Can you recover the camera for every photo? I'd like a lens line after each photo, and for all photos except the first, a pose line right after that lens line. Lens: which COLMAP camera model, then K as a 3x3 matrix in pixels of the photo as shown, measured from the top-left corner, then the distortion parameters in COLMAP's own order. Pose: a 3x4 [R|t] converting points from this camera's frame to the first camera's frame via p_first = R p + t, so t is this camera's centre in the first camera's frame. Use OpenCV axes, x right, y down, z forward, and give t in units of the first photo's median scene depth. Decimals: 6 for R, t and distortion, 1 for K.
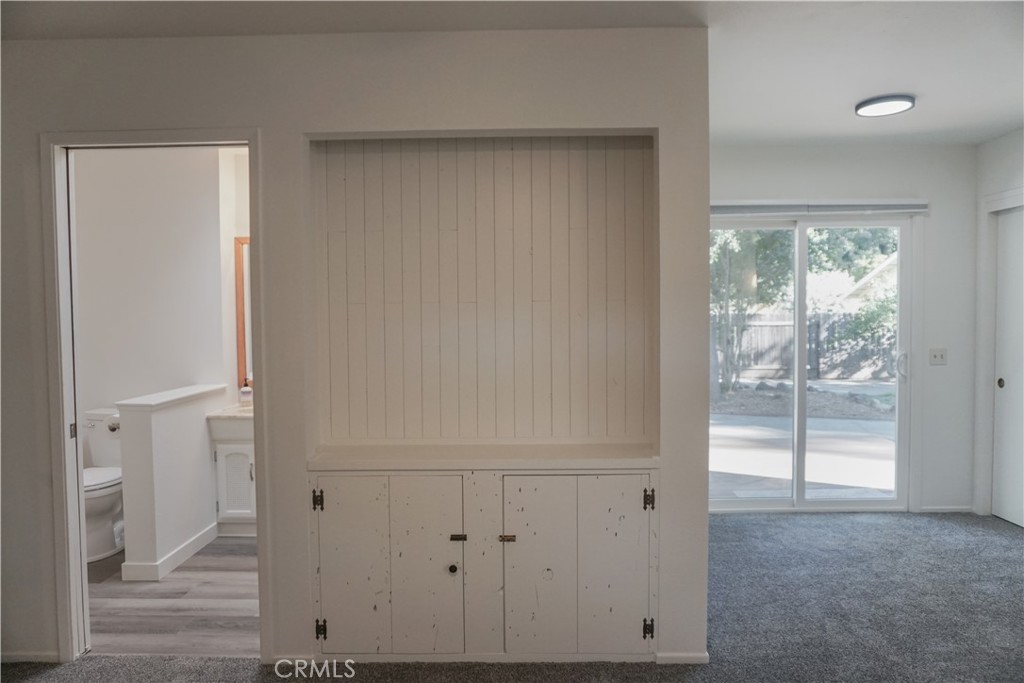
lens RADIAL K [[700.4, 0, 512.0], [0, 700.4, 341.5], [0, 0, 1]] dist [-0.066600, 0.060776]
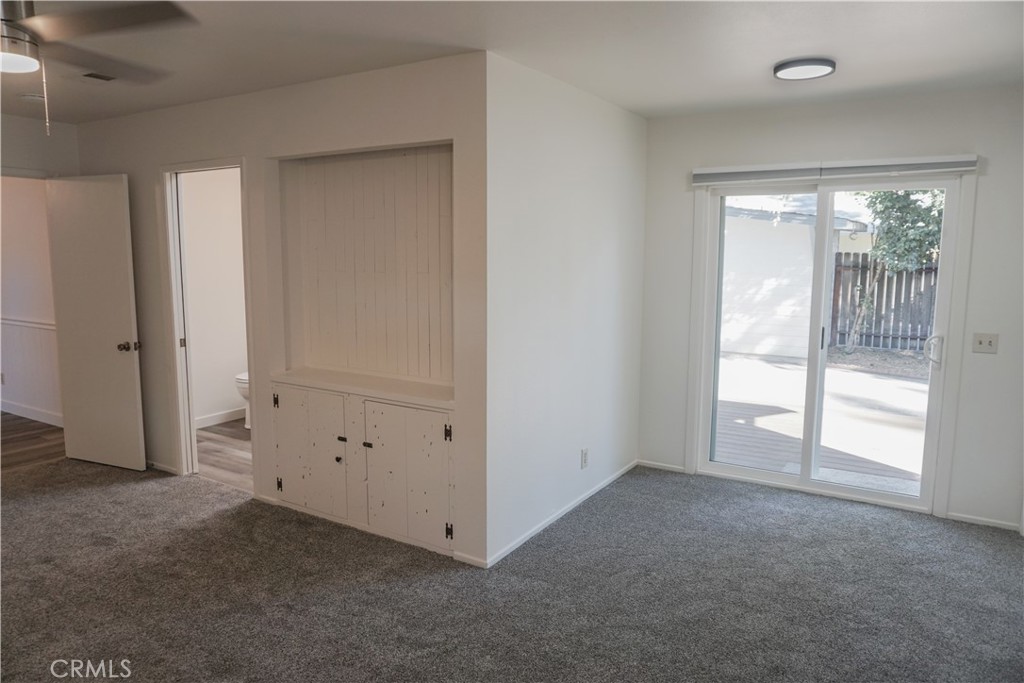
lens RADIAL K [[700.4, 0, 512.0], [0, 700.4, 341.5], [0, 0, 1]] dist [-0.066600, 0.060776]
pose [[0.854883, 0.082613, -0.512201, 0.883363], [-0.035575, 0.994251, 0.100987, -0.070599], [0.517599, -0.068111, 0.852908, -0.026928]]
